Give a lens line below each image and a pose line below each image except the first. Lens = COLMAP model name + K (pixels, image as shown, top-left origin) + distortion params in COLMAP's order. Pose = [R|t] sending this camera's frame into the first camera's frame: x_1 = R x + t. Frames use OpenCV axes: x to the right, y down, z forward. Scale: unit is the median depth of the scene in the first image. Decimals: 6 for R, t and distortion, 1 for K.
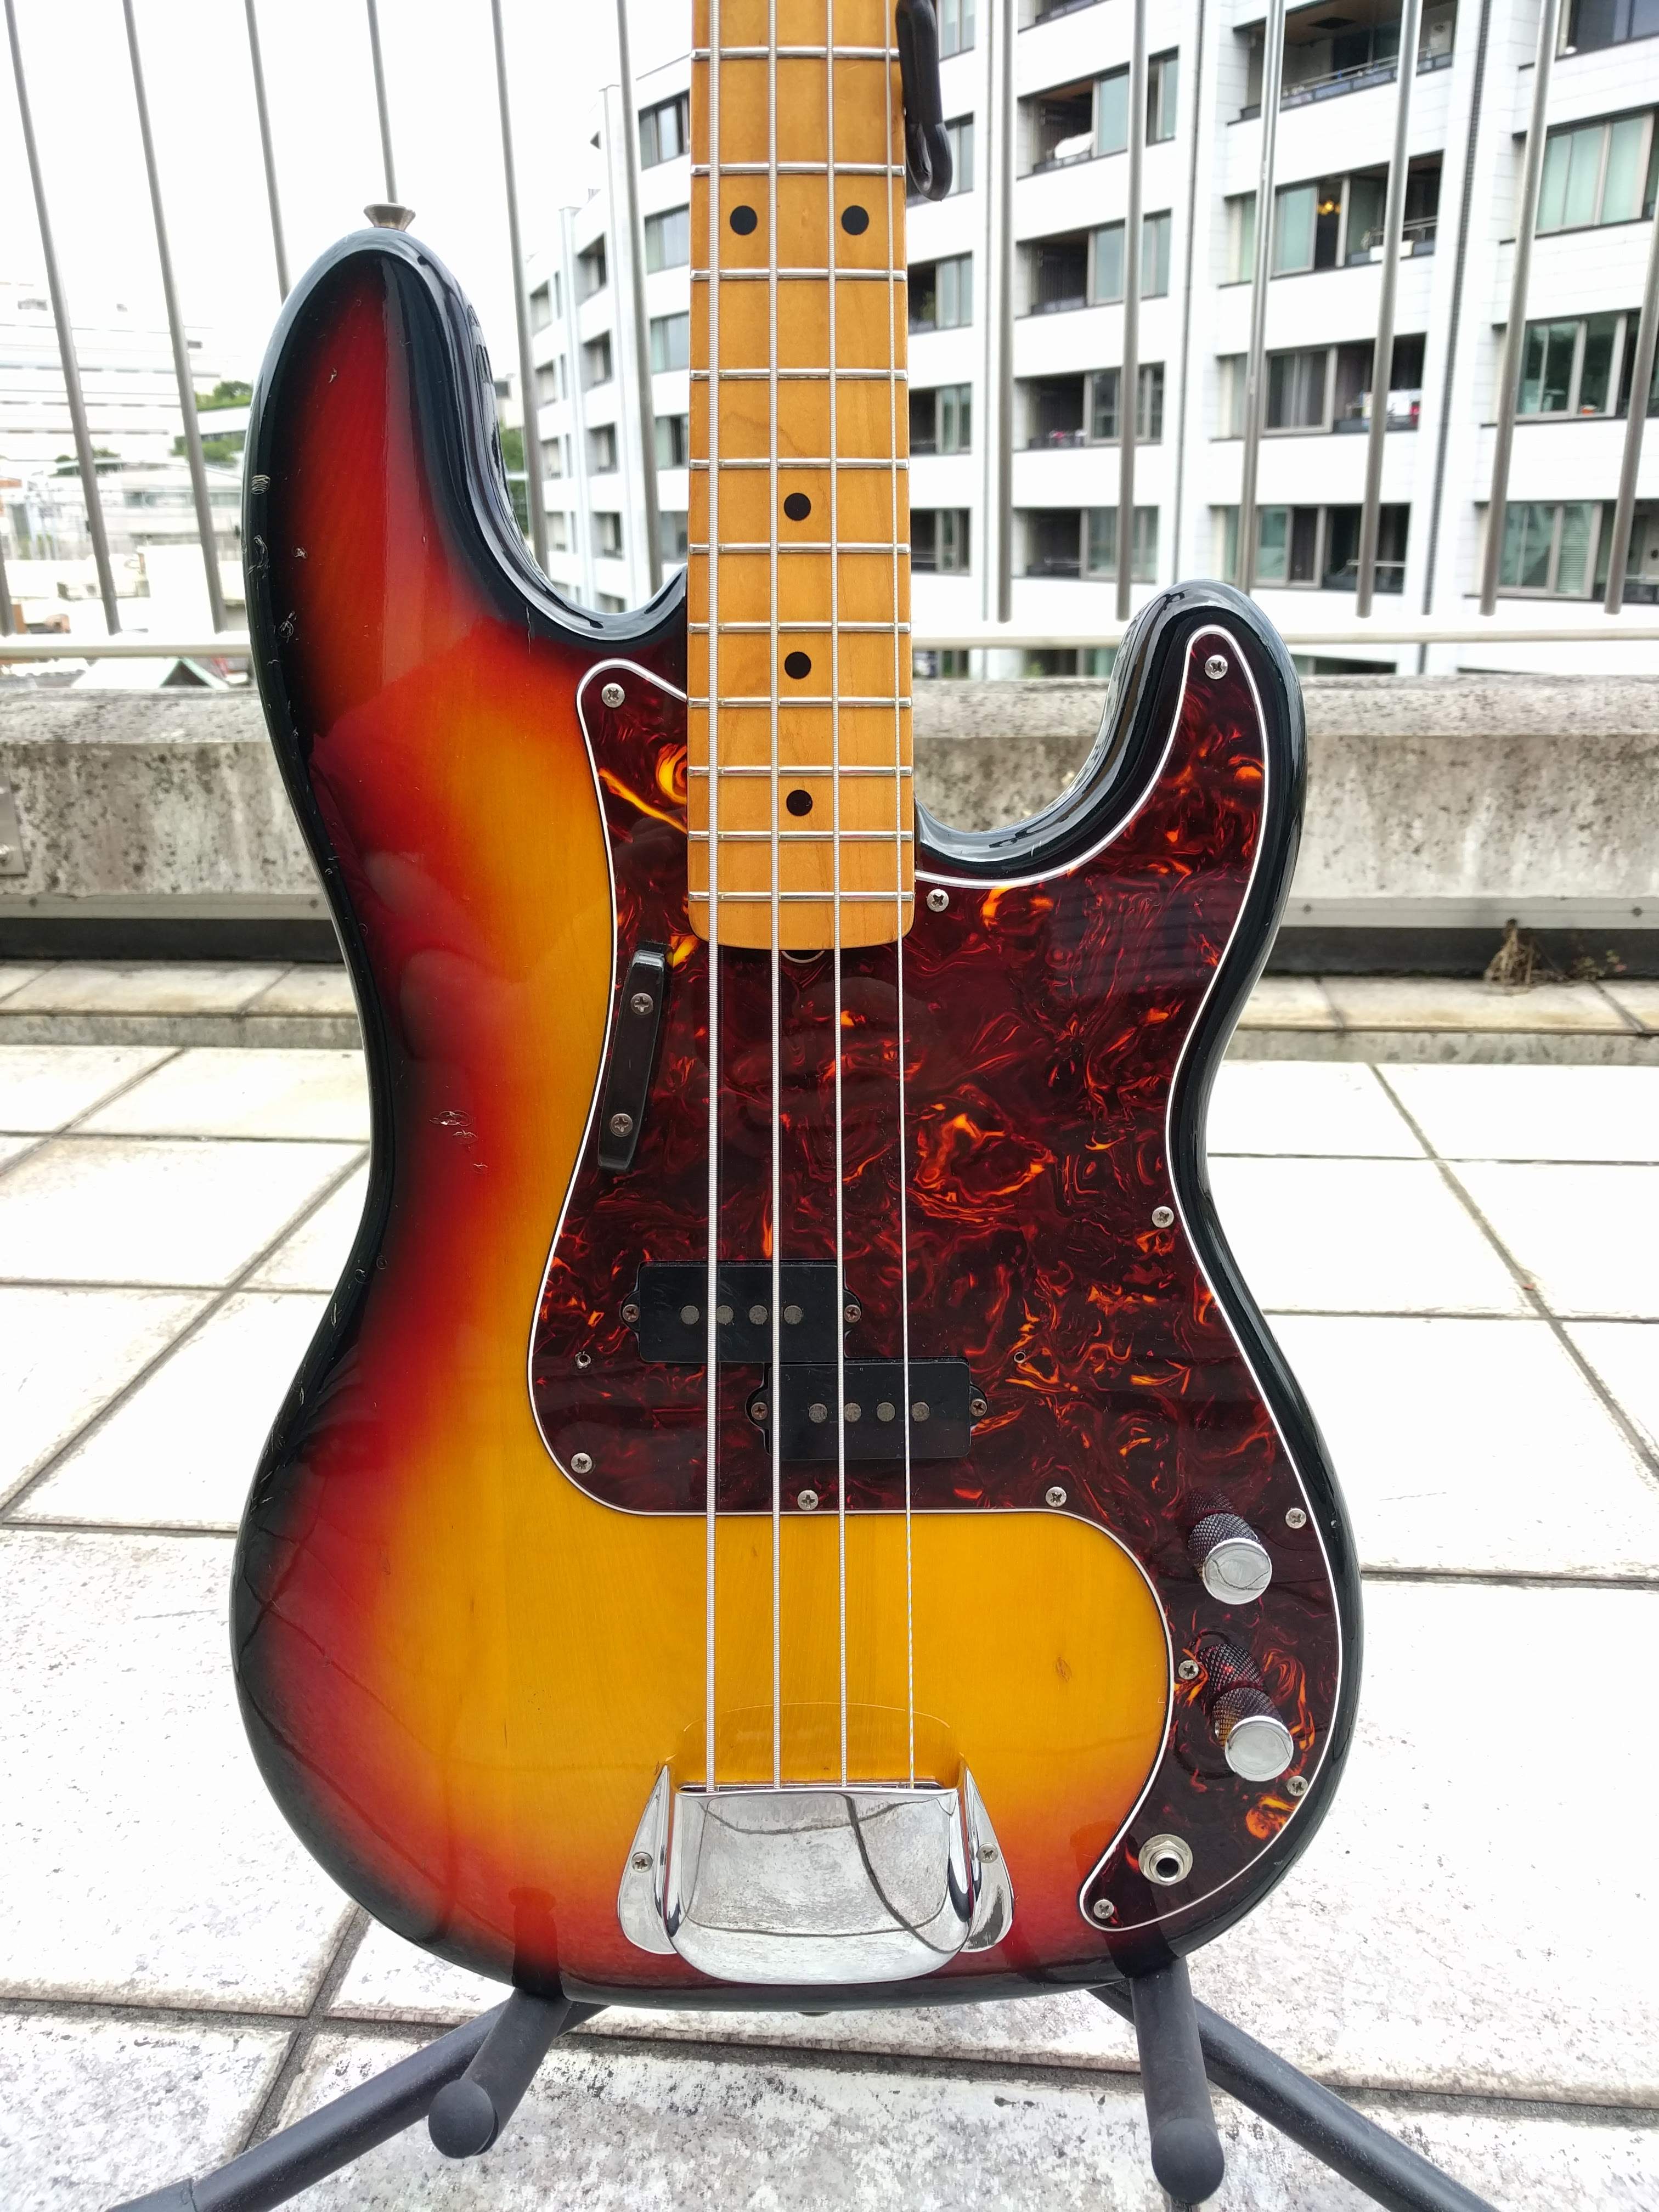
lens RADIAL K [[1681.5, 0, 824.7], [0, 1681.5, 1112.2], [0, 0, 1]] dist [-0.013785, 0.030939]
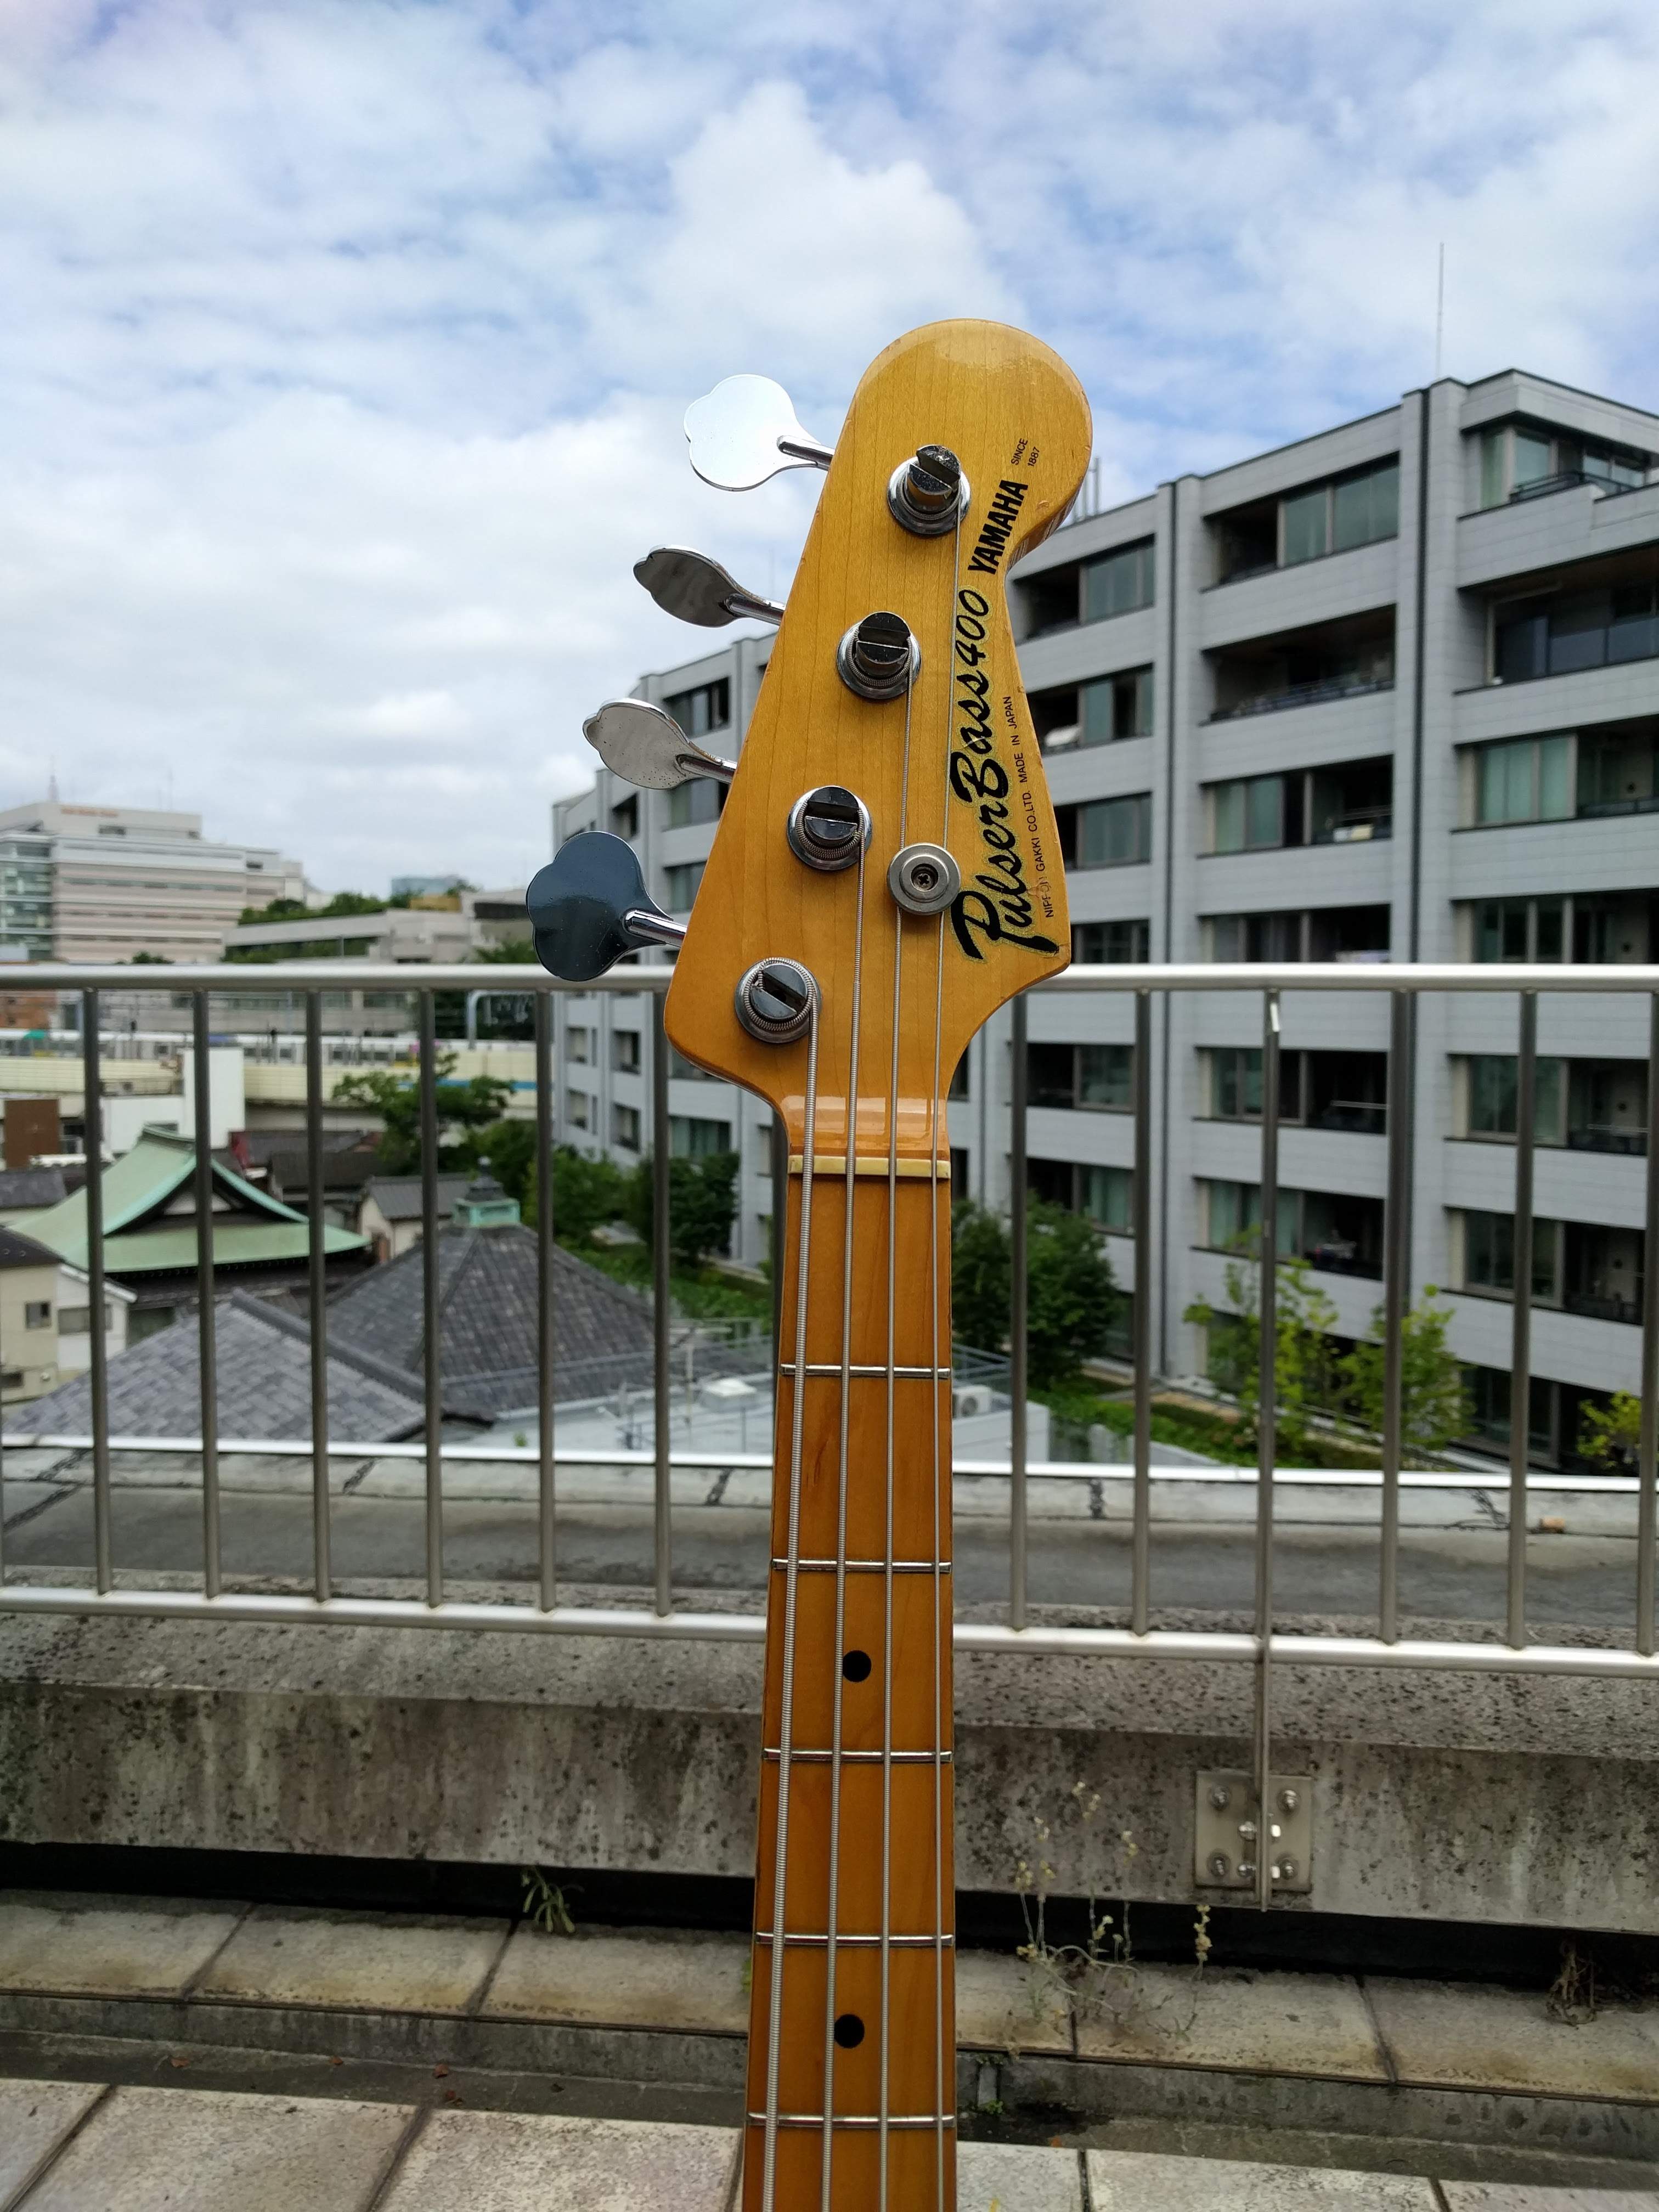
lens RADIAL K [[1681.5, 0, 828.9], [0, 1681.5, 1109.7], [0, 0, 1]] dist [-0.013785, 0.030939]
pose [[0.999679, 0.025317, -0.000209, -0.028248], [-0.024333, 0.958472, -0.284147, -0.817784], [-0.006994, 0.284061, 0.958781, -0.045656]]
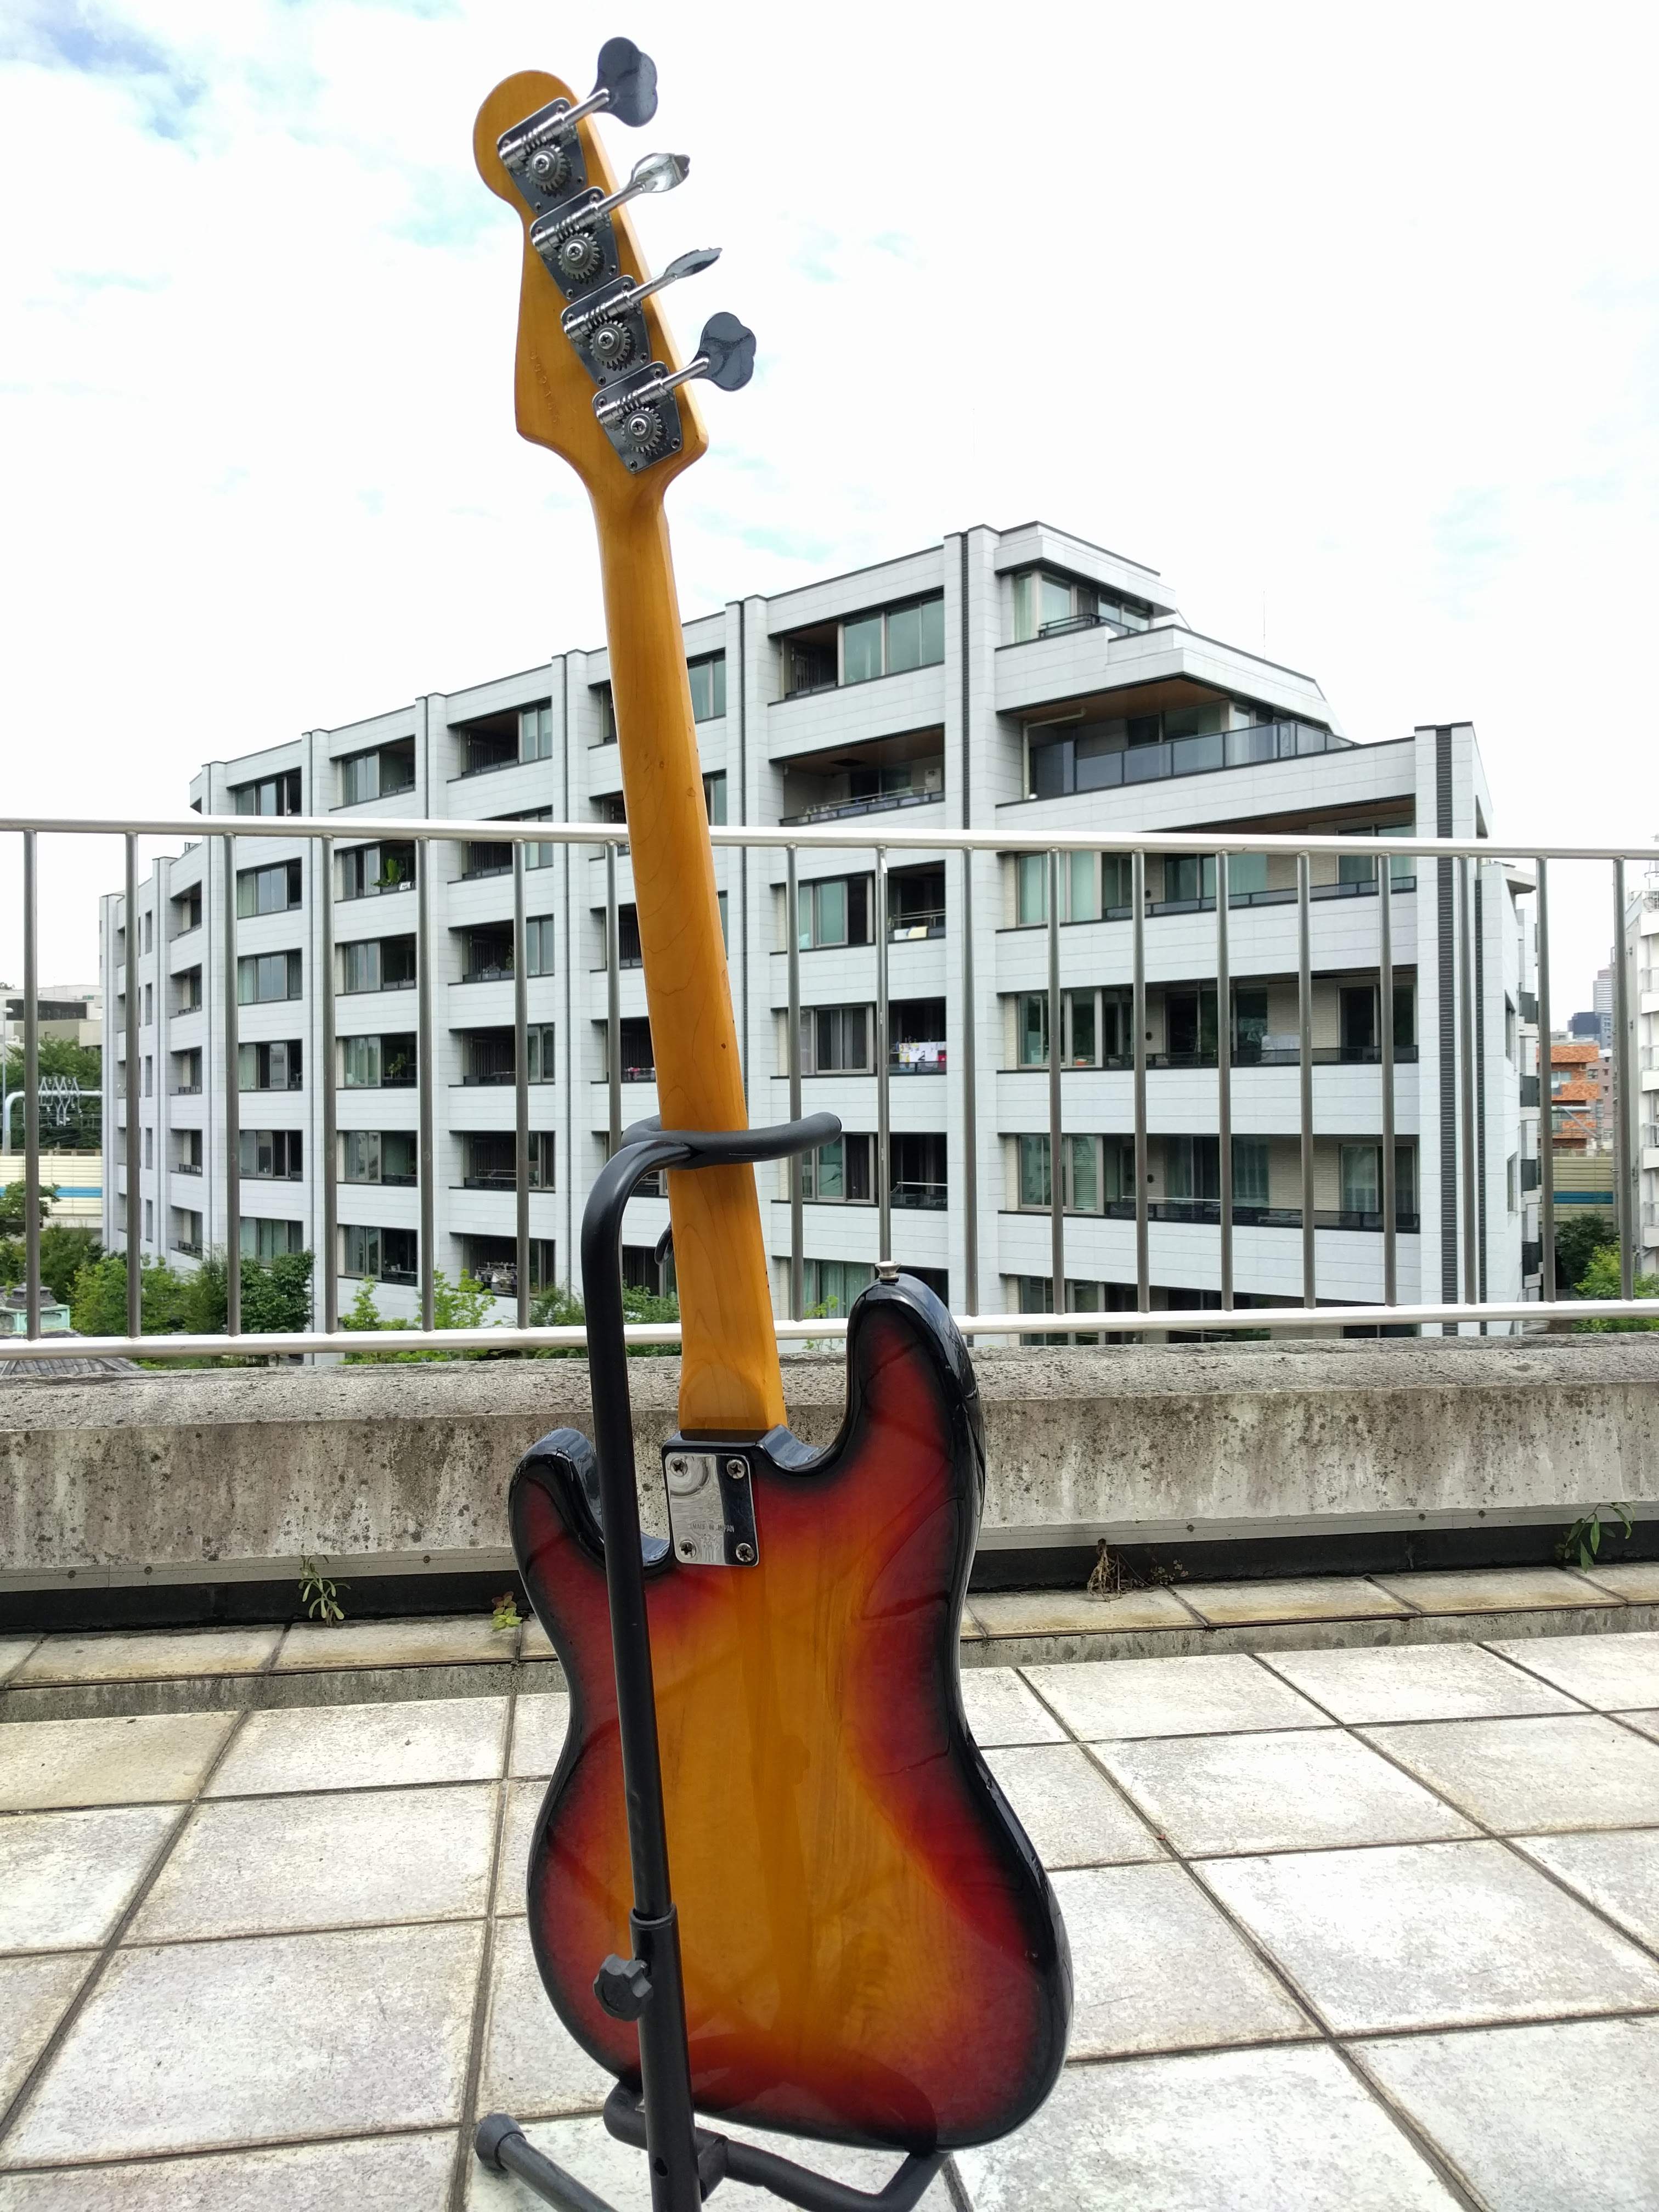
lens RADIAL K [[1681.5, 0, 832.2], [0, 1681.5, 1087.9], [0, 0, 1]] dist [-0.013785, 0.030939]
pose [[0.968582, 0.018790, 0.247983, -0.333077], [0.071515, 0.933982, -0.350092, -0.008712], [-0.238190, 0.356827, 0.903294, -0.672582]]
